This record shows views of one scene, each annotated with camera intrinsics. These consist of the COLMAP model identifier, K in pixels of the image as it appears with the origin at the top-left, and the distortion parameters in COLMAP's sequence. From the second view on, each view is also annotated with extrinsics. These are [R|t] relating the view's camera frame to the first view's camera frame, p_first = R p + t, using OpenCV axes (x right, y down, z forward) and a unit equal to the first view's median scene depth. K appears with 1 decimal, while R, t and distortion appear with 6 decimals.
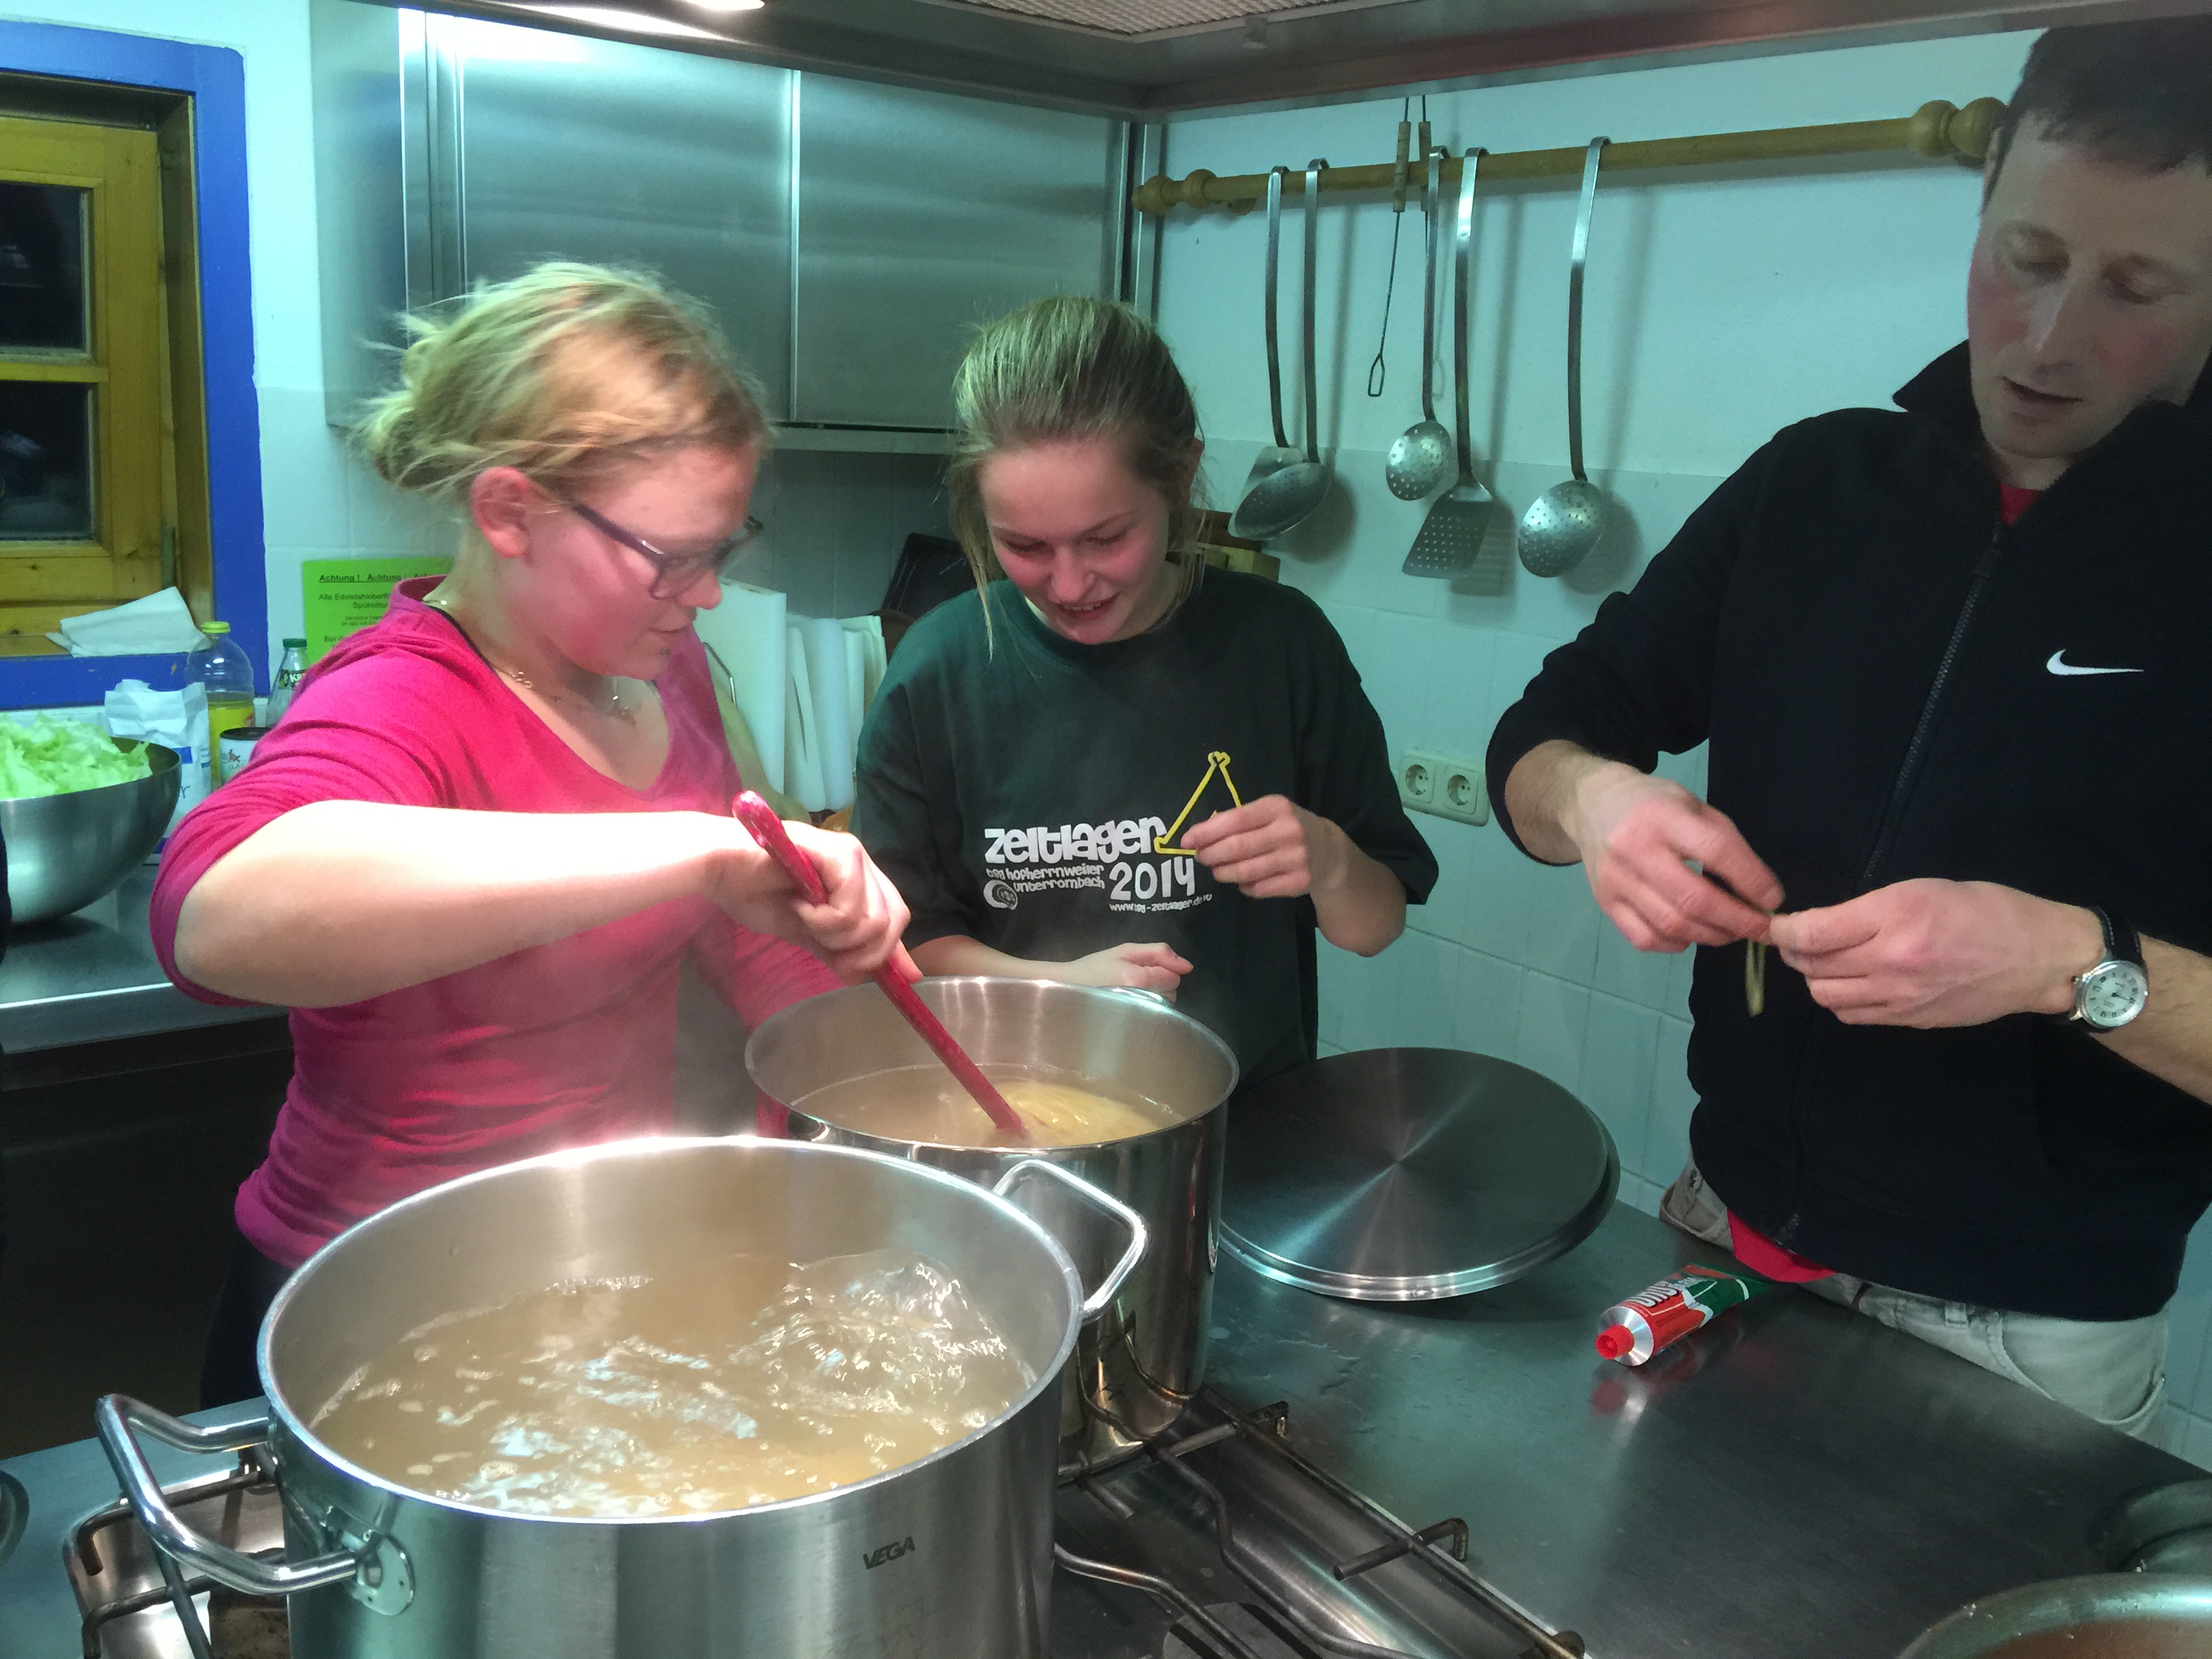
lens RADIAL K [[1880.9, 0, 1106.0], [0, 1880.9, 829.5], [0, 0, 1]] dist [0.032515, -0.057626]
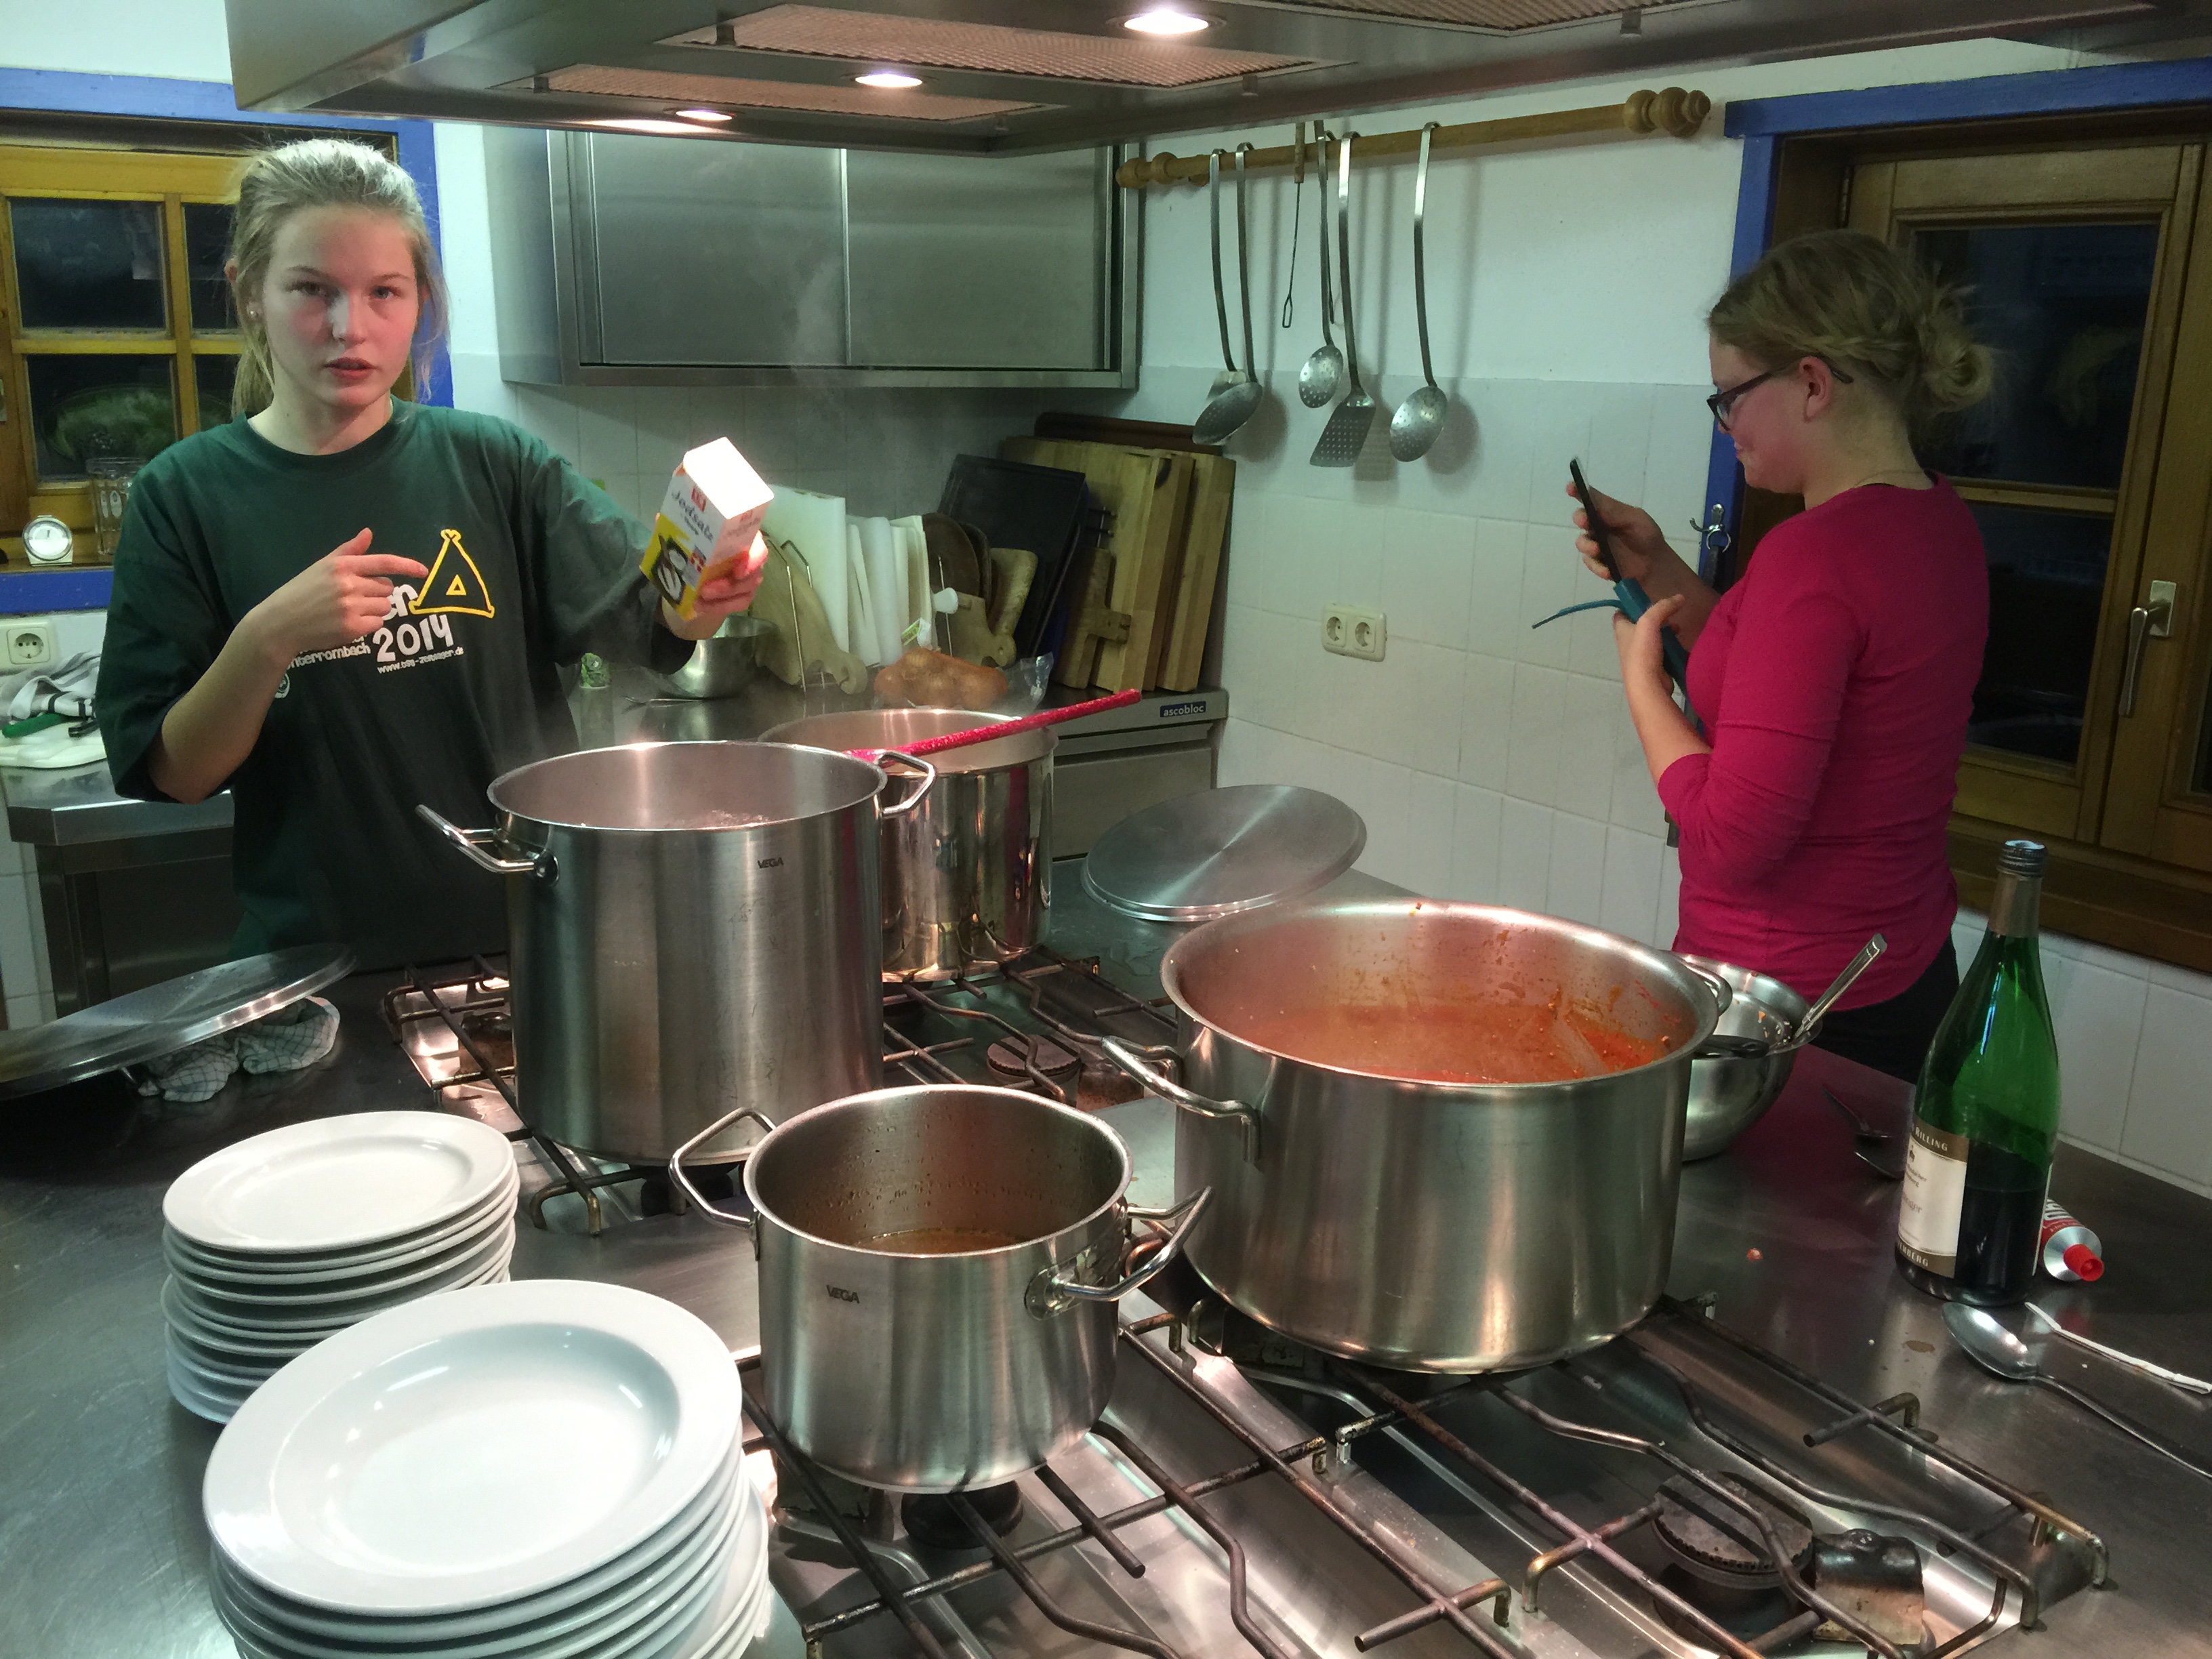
lens RADIAL K [[1910.2, 0, 1106.0], [0, 1910.2, 829.5], [0, 0, 1]] dist [0.048220, -0.002568]
pose [[0.996463, -0.018209, -0.082034, 0.119489], [0.020049, 0.999564, 0.021661, 0.082246], [0.081604, -0.023229, 0.996394, -0.324845]]
